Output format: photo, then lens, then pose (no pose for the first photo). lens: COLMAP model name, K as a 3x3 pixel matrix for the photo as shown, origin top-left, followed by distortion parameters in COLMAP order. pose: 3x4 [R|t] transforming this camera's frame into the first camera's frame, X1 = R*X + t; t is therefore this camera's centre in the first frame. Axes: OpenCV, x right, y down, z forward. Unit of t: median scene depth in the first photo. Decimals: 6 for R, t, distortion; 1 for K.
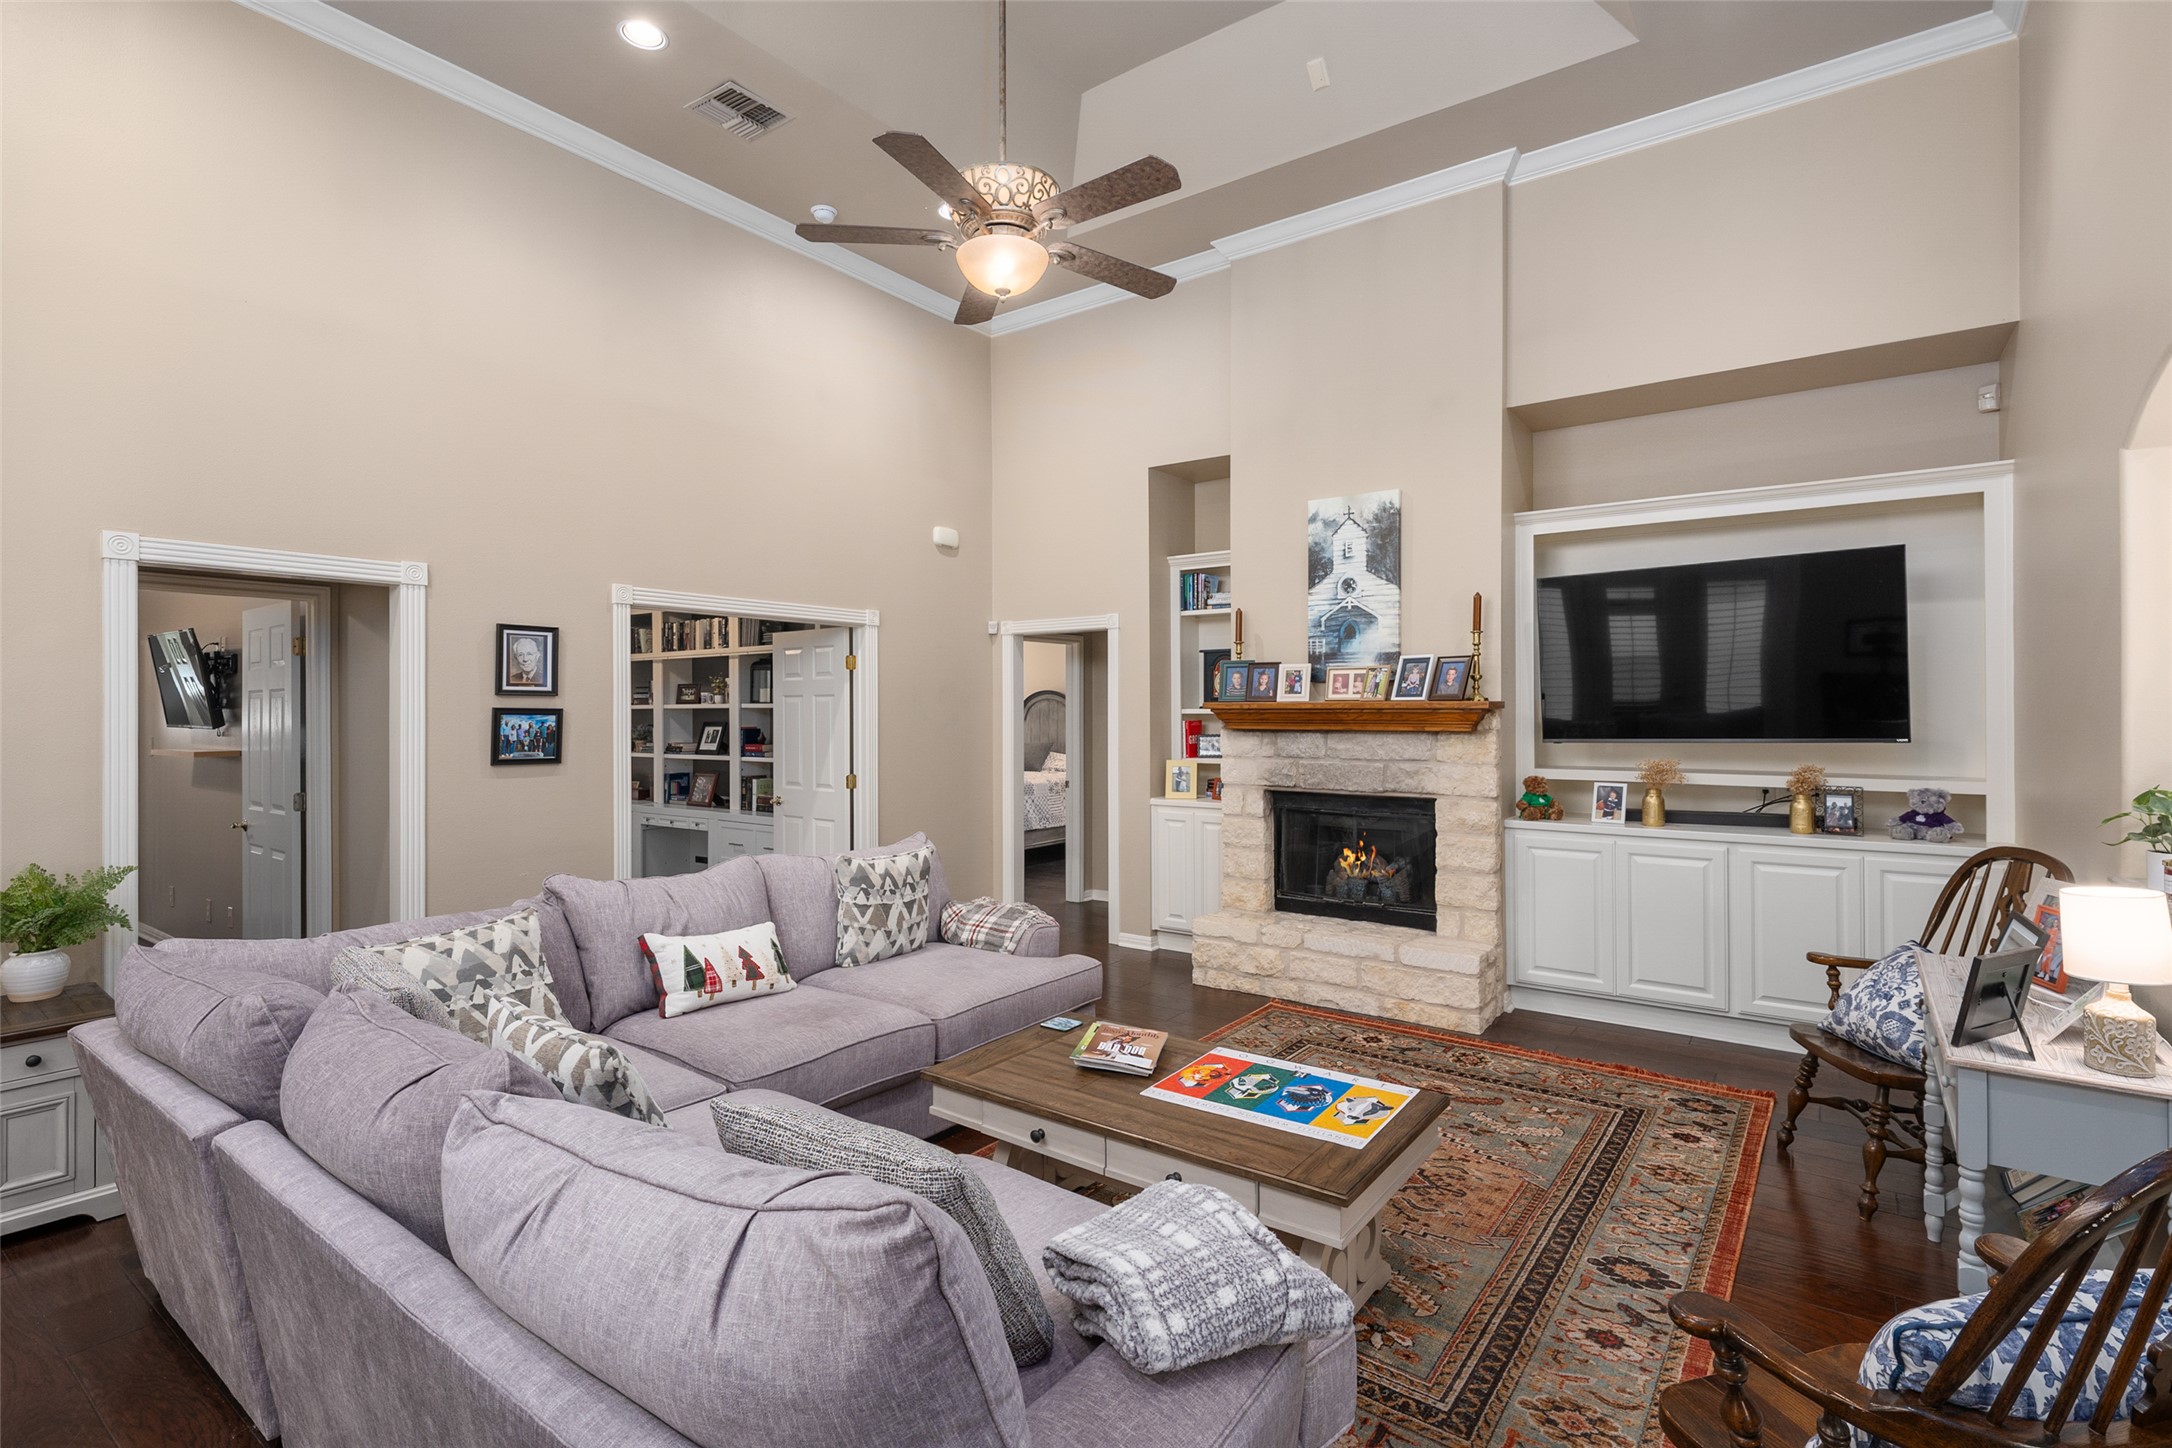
lens RADIAL K [[1024.6, 0, 1068.8], [0, 1024.6, 709.6], [0, 0, 1]] dist [0.002717, -0.000153]
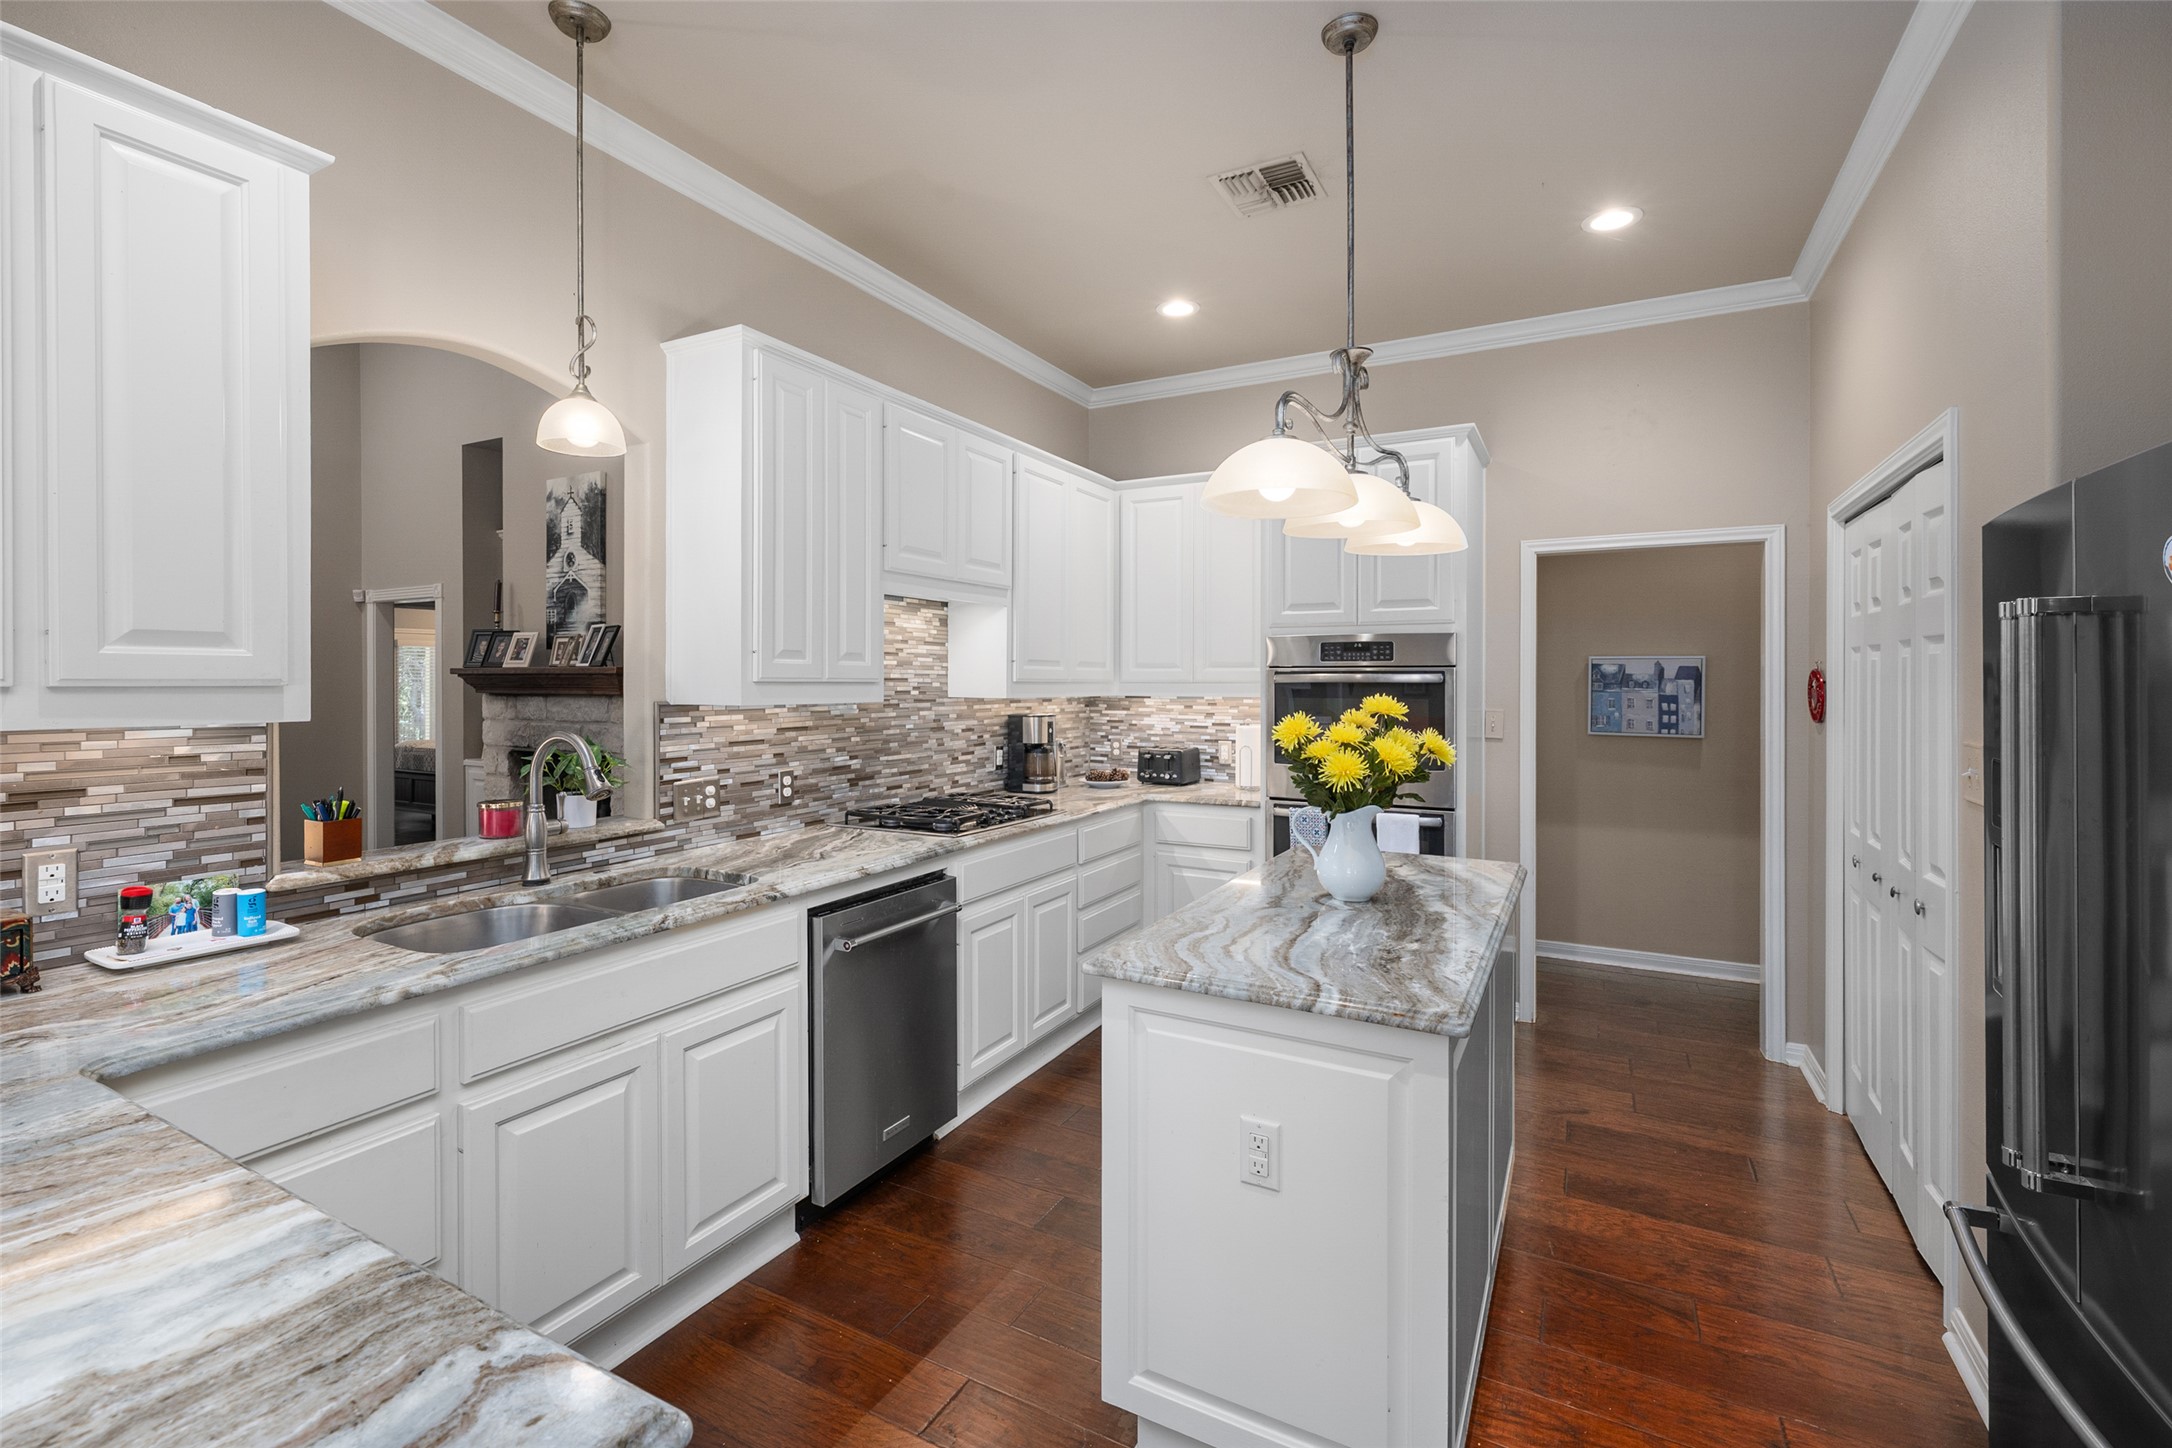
lens RADIAL K [[945.6, 0, 1075.8], [0, 945.6, 681.2], [0, 0, 1]] dist [-0.001064, -0.000495]
pose [[0.989286, 0.002499, 0.145967, 0.725176], [-0.002648, 0.999996, 0.000828, 0.004606], [-0.145965, -0.001206, 0.989289, -0.065029]]
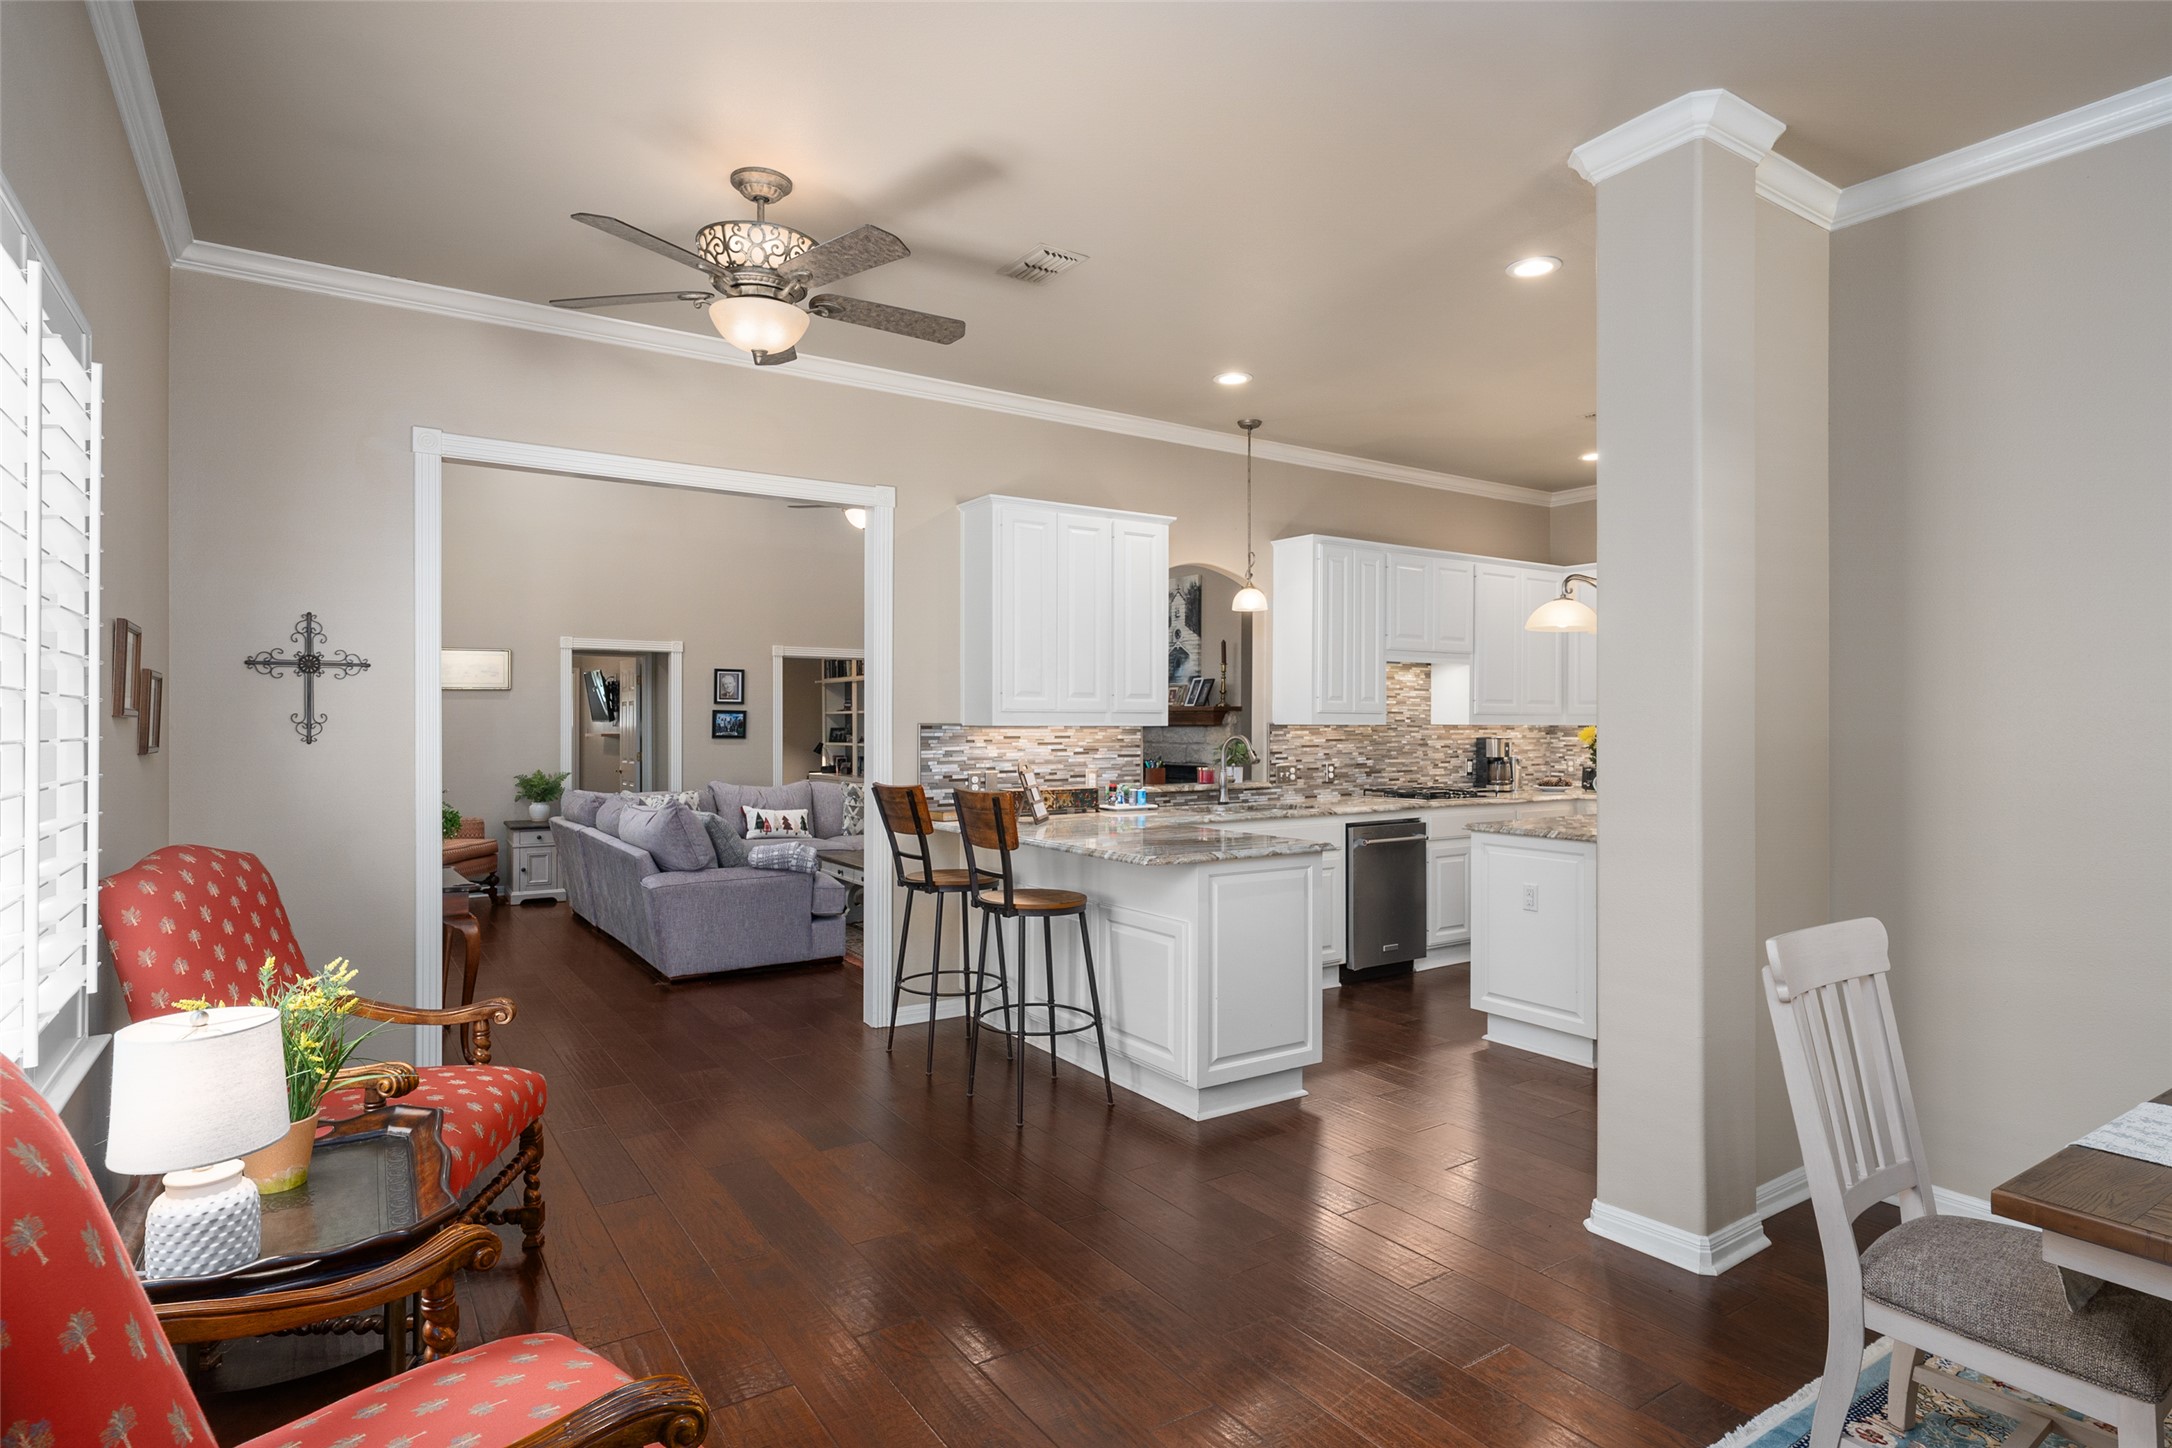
lens RADIAL K [[1132.0, 0, 1071.9], [0, 1132.0, 726.6], [0, 0, 1]] dist [-0.015016, 0.000102]
pose [[0.942018, 0.004450, -0.335534, 0.788935], [-0.002903, 0.999983, 0.005111, 0.016097], [0.335551, -0.003840, 0.942014, -0.799351]]
